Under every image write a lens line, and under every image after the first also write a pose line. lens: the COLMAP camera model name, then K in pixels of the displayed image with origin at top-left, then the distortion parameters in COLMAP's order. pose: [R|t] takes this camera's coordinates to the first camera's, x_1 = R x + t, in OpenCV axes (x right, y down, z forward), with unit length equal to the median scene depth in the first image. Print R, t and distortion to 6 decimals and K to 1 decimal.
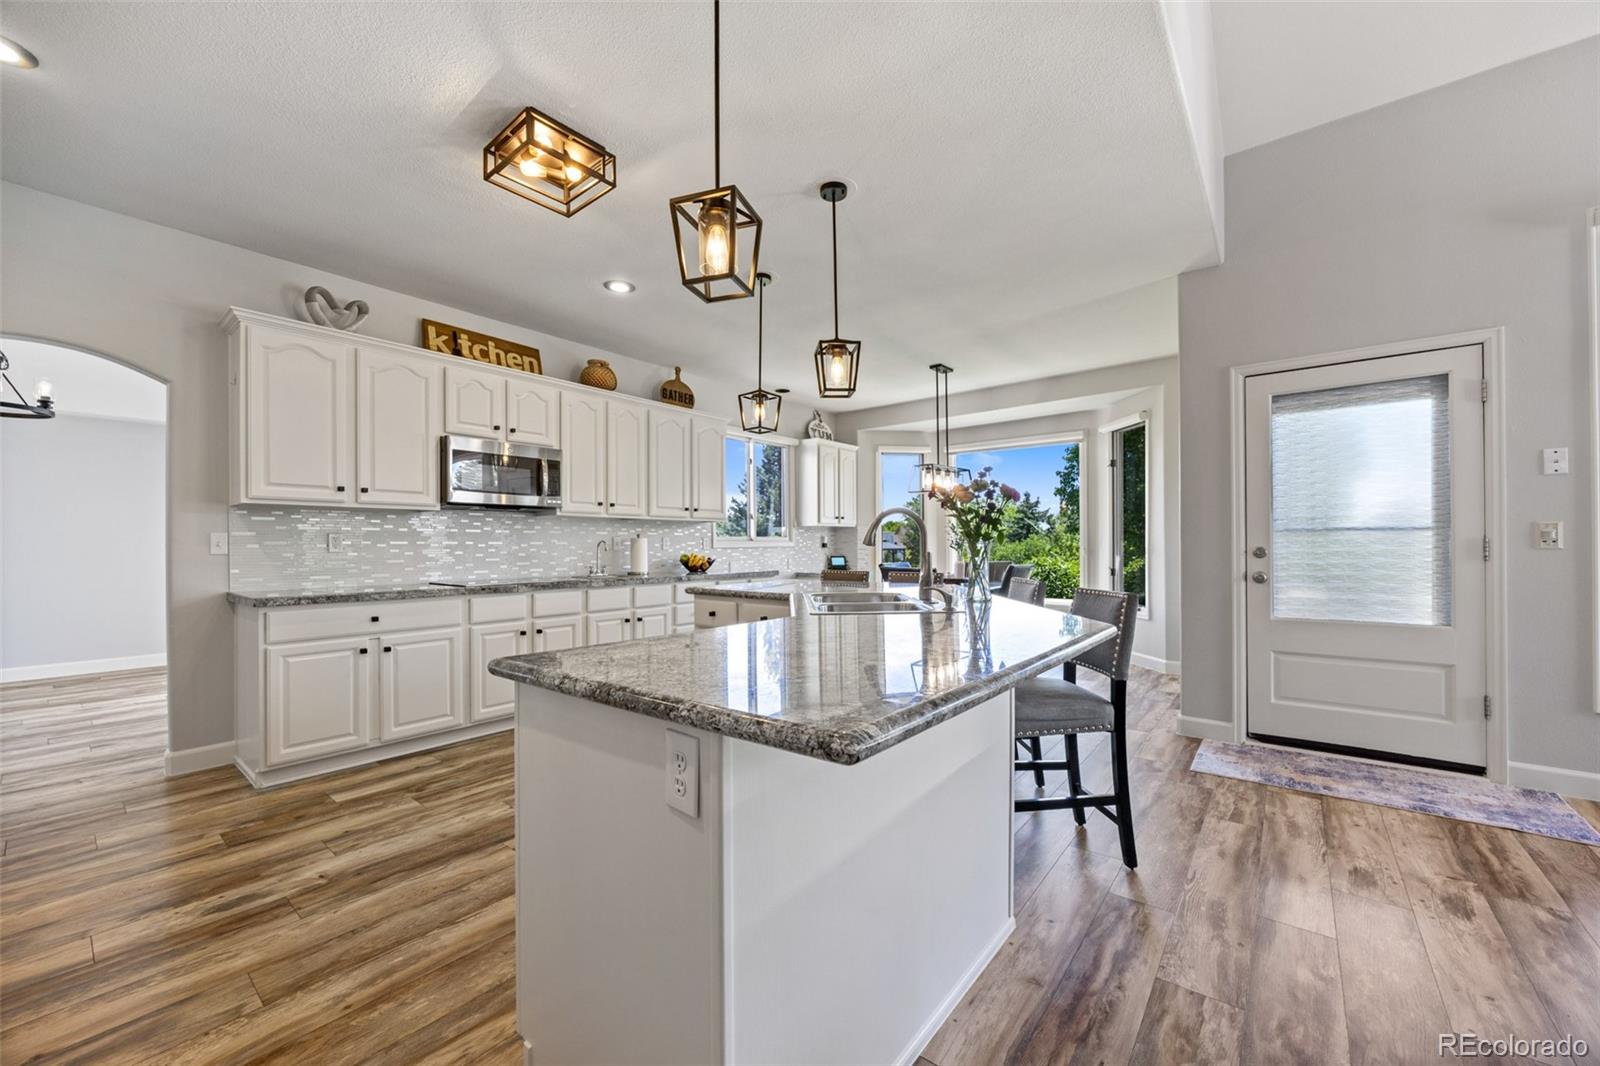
lens RADIAL K [[611.9, 0, 805.1], [0, 611.9, 543.7], [0, 0, 1]] dist [-0.004168, 0.000191]
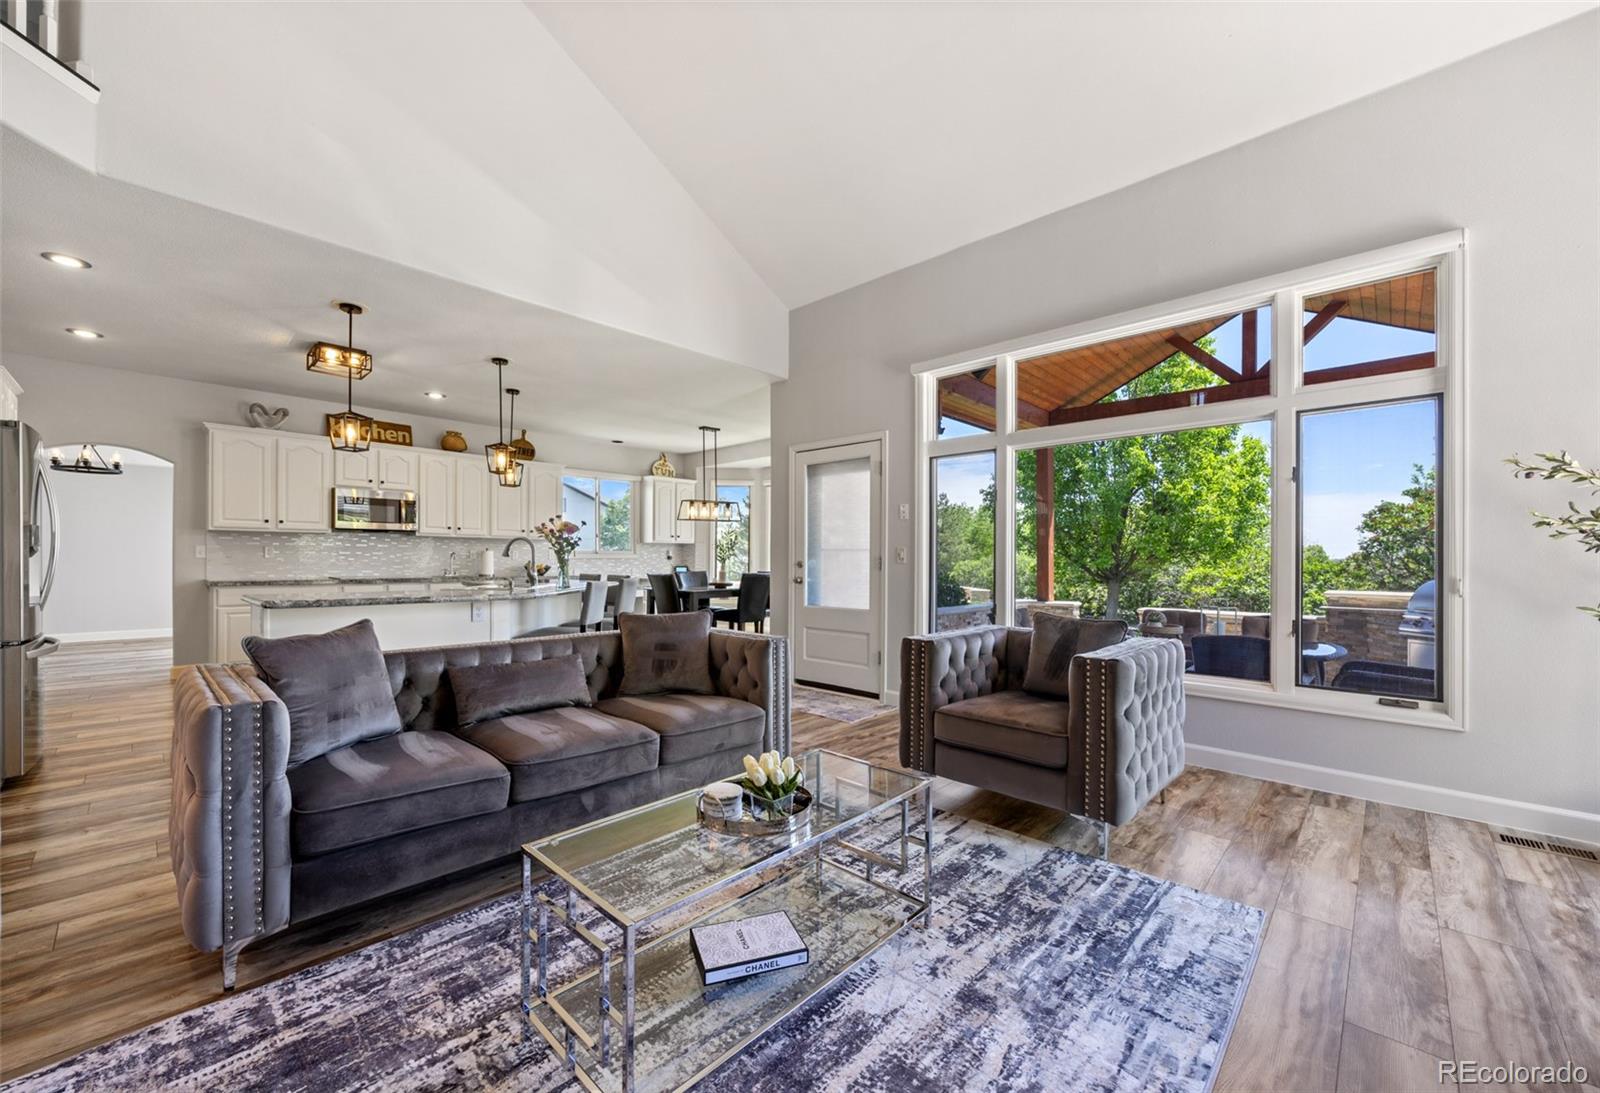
lens RADIAL K [[630.7, 0, 784.1], [0, 630.7, 559.6], [0, 0, 1]] dist [-0.001515, -0.000182]
pose [[0.995178, 0.011350, -0.097430, 0.736442], [-0.010952, 0.999929, 0.004626, -0.004292], [0.097476, -0.003536, 0.995232, -0.534960]]
